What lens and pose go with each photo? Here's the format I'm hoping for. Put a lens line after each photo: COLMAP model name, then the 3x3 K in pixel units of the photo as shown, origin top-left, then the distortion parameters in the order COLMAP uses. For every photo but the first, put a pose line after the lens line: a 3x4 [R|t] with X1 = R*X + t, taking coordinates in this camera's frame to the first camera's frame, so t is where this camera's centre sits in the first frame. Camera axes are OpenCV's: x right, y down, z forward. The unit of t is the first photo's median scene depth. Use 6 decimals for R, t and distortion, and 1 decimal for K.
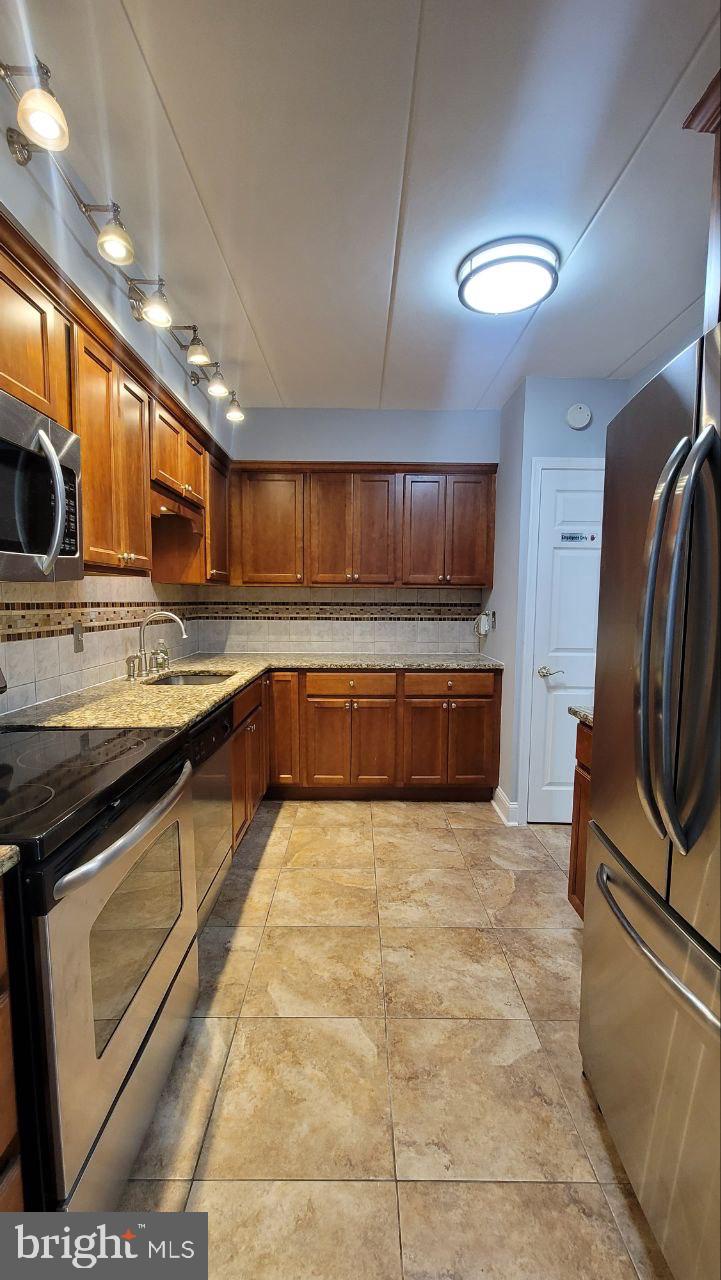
lens RADIAL K [[520.0, 0, 361.4], [0, 520.0, 643.0], [0, 0, 1]] dist [-0.001623, -0.000201]
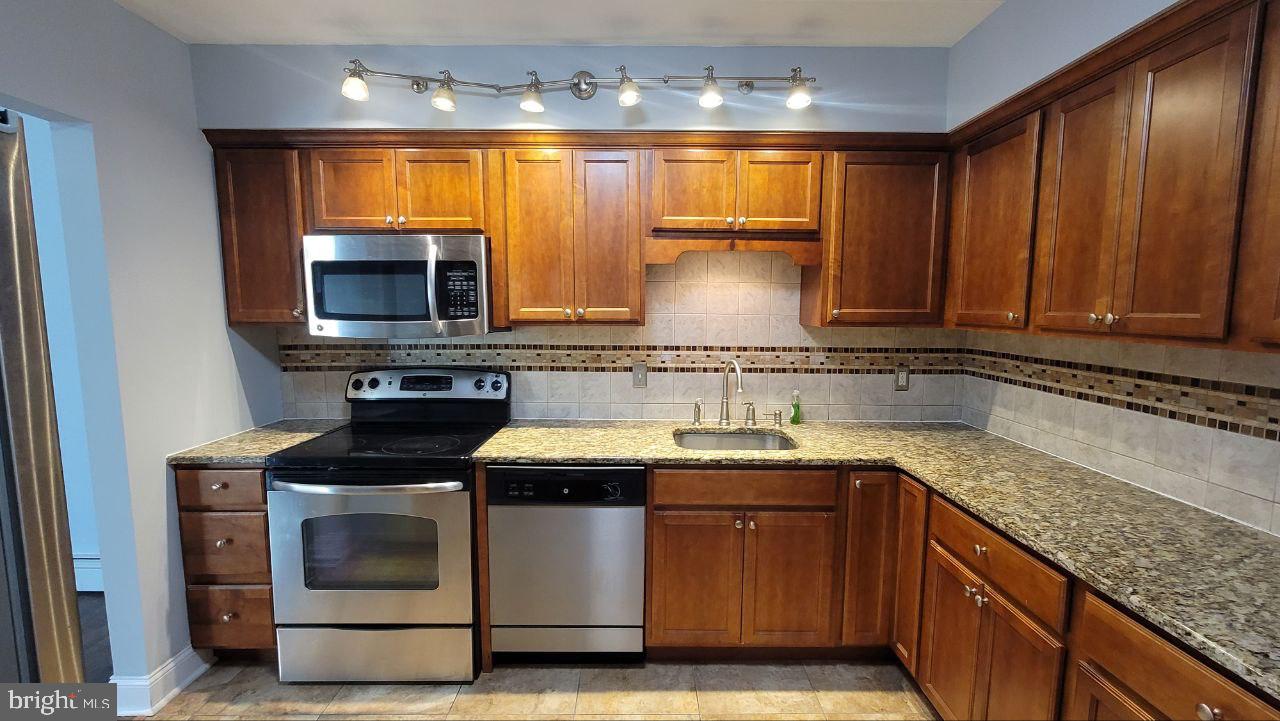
lens RADIAL K [[520.0, 0, 642.9], [0, 520.0, 358.4], [0, 0, 1]] dist [-0.001623, -0.000201]
pose [[0.004727, 0.093584, -0.995600, 0.360139], [-0.090116, 0.991600, 0.092780, -0.091567], [0.995920, 0.089281, 0.013121, 0.572051]]
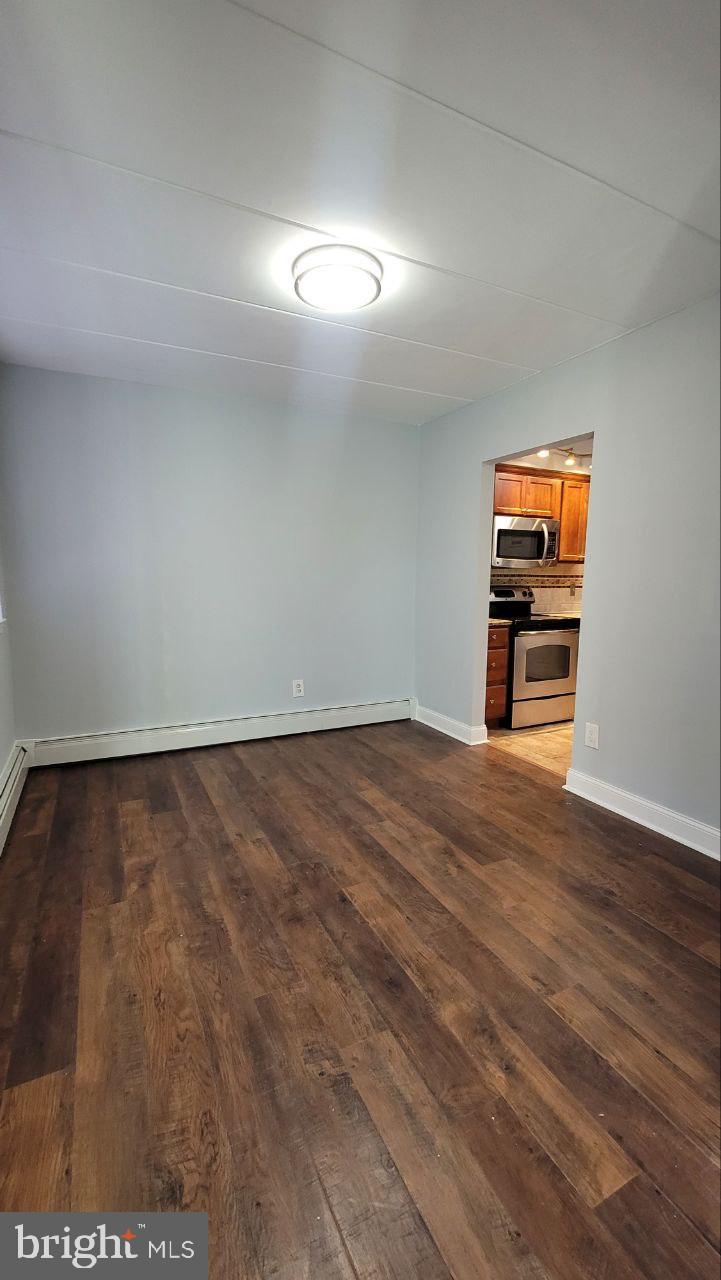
lens RADIAL K [[520.0, 0, 359.6], [0, 520.0, 644.9], [0, 0, 1]] dist [-0.001623, -0.000201]
pose [[0.443444, 0.112874, -0.889166, 0.689526], [-0.079472, 0.993083, 0.086431, 0.065470], [0.892772, 0.032337, 0.449347, -0.555069]]
